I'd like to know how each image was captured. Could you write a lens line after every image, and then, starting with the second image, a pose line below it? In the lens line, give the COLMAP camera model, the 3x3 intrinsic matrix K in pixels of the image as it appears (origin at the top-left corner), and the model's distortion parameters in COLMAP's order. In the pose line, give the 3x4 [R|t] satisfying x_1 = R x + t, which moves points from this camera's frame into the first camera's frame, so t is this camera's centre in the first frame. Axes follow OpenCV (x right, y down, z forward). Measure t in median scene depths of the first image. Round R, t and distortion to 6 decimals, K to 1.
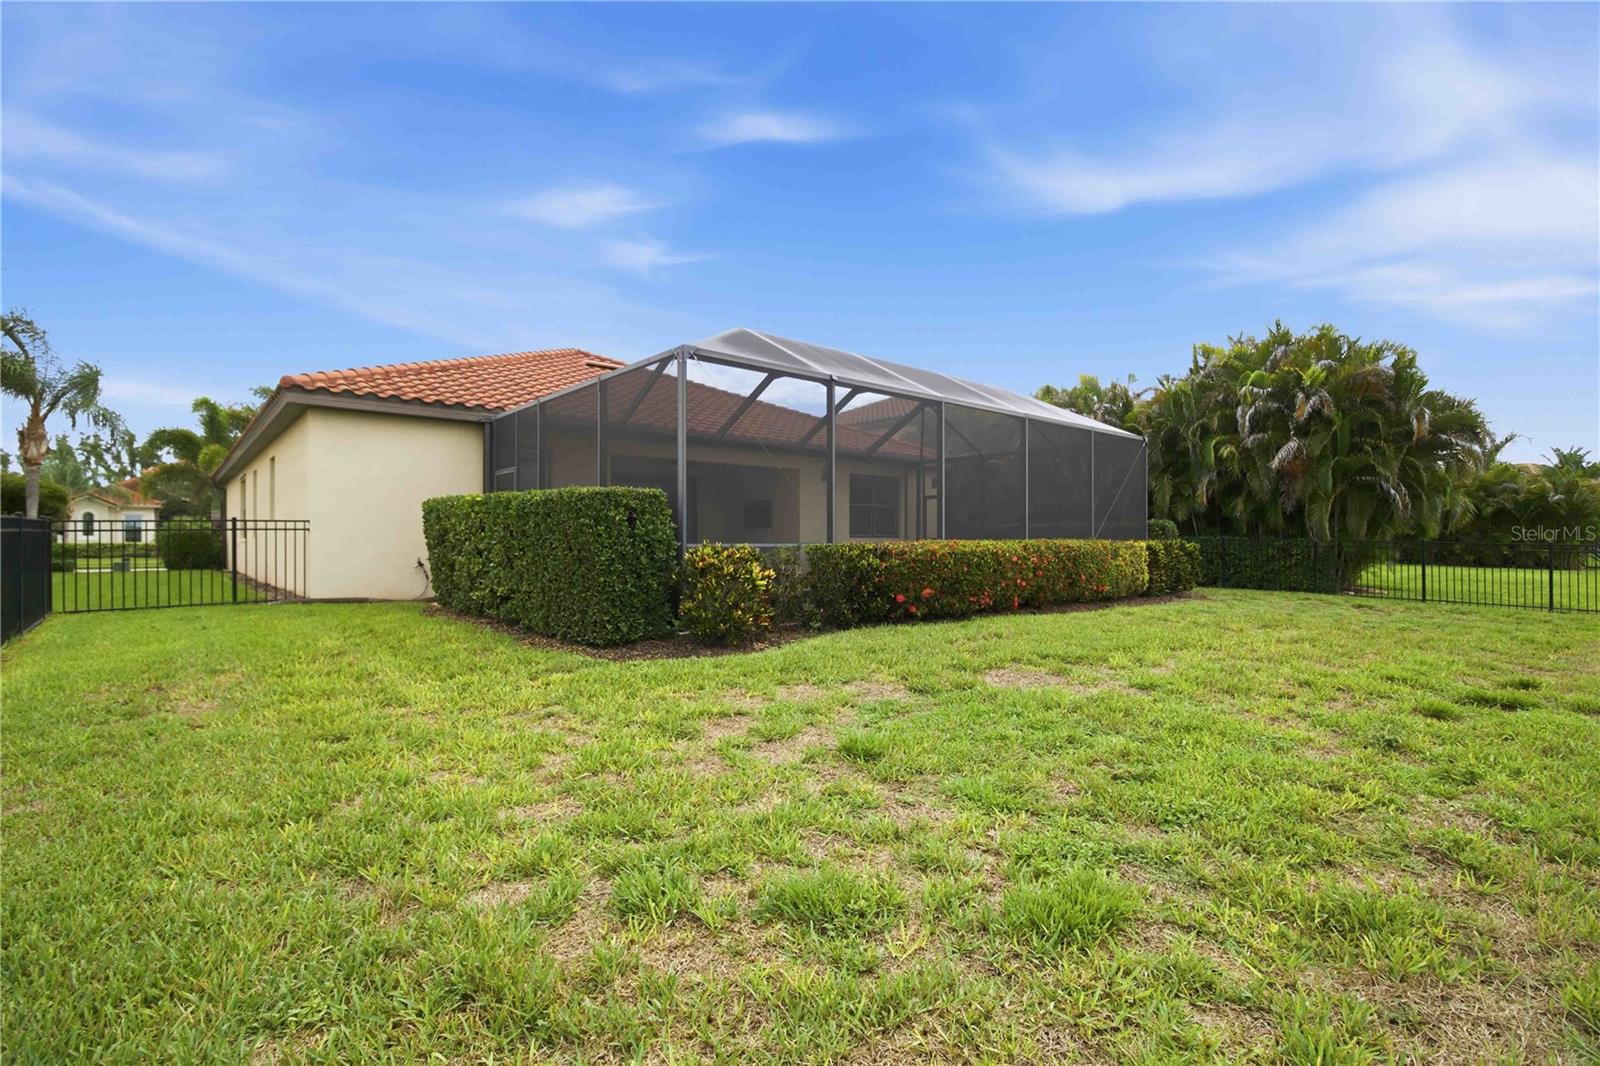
lens RADIAL K [[758.1, 0, 823.5], [0, 758.1, 538.5], [0, 0, 1]] dist [0.001555, -0.000042]
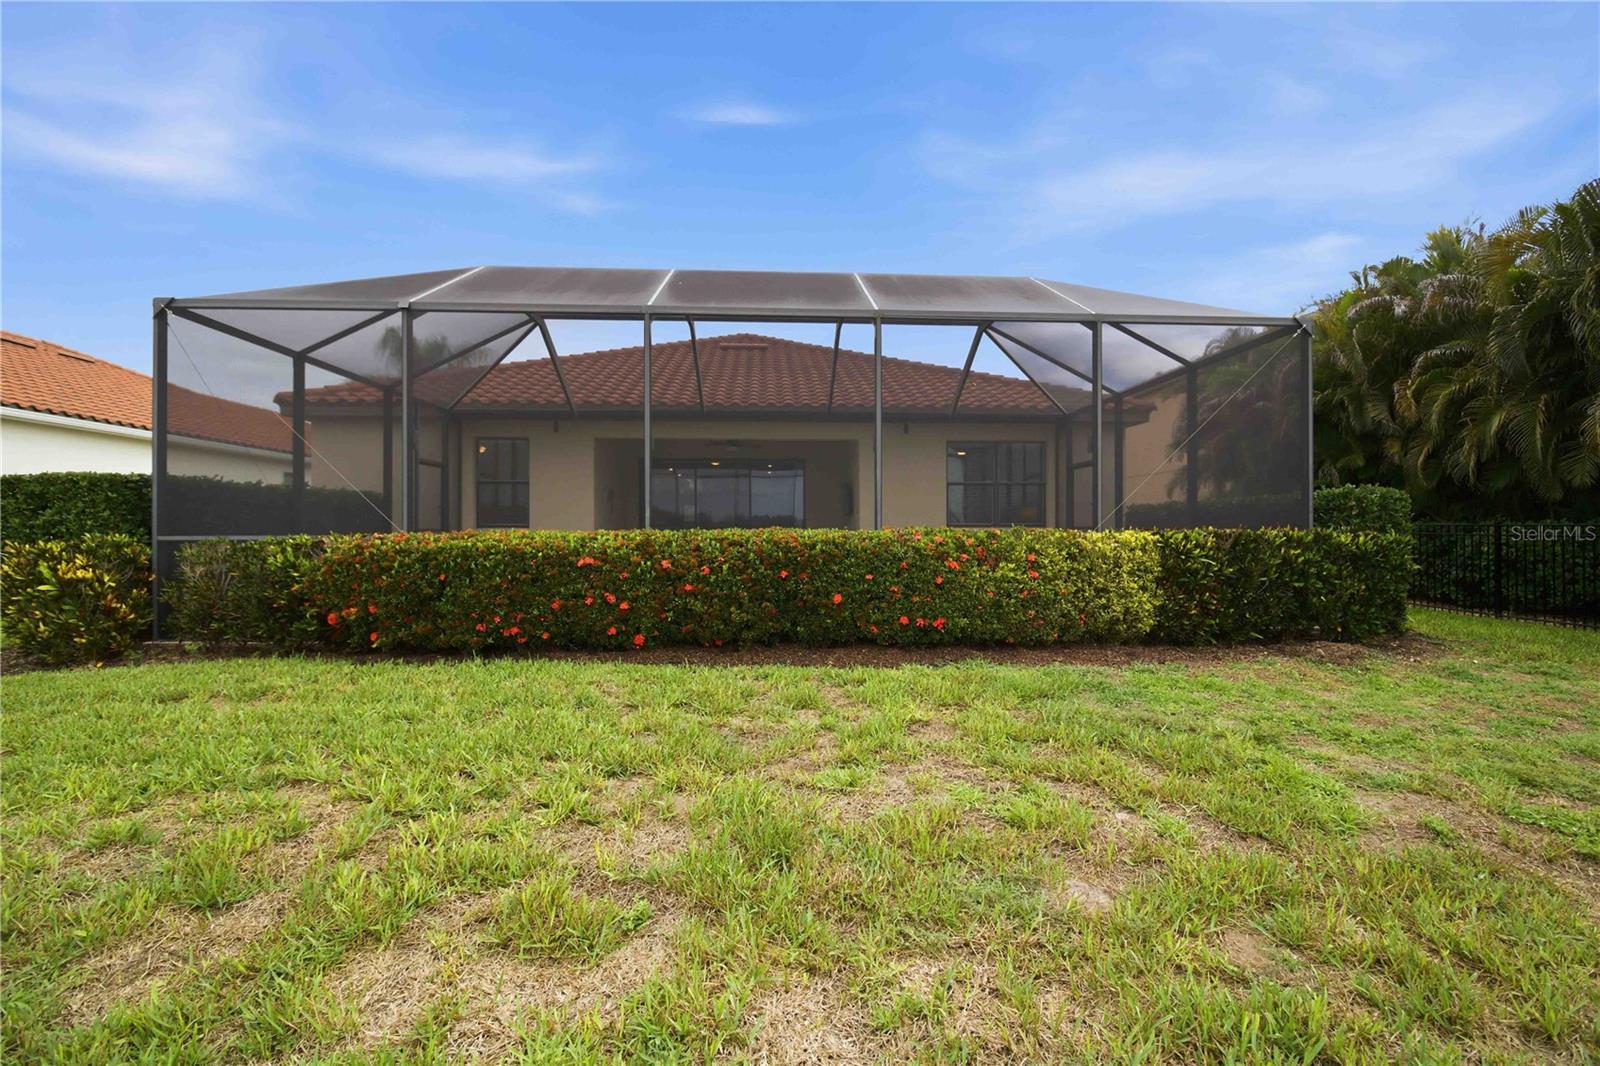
lens RADIAL K [[756.2, 0, 819.4], [0, 756.2, 530.6], [0, 0, 1]] dist [0.028067, -0.000002]
pose [[0.787897, -0.005351, -0.615784, 0.561609], [0.006539, 0.999979, -0.000323, 0.002945], [0.615772, -0.003772, 0.787915, 0.493506]]
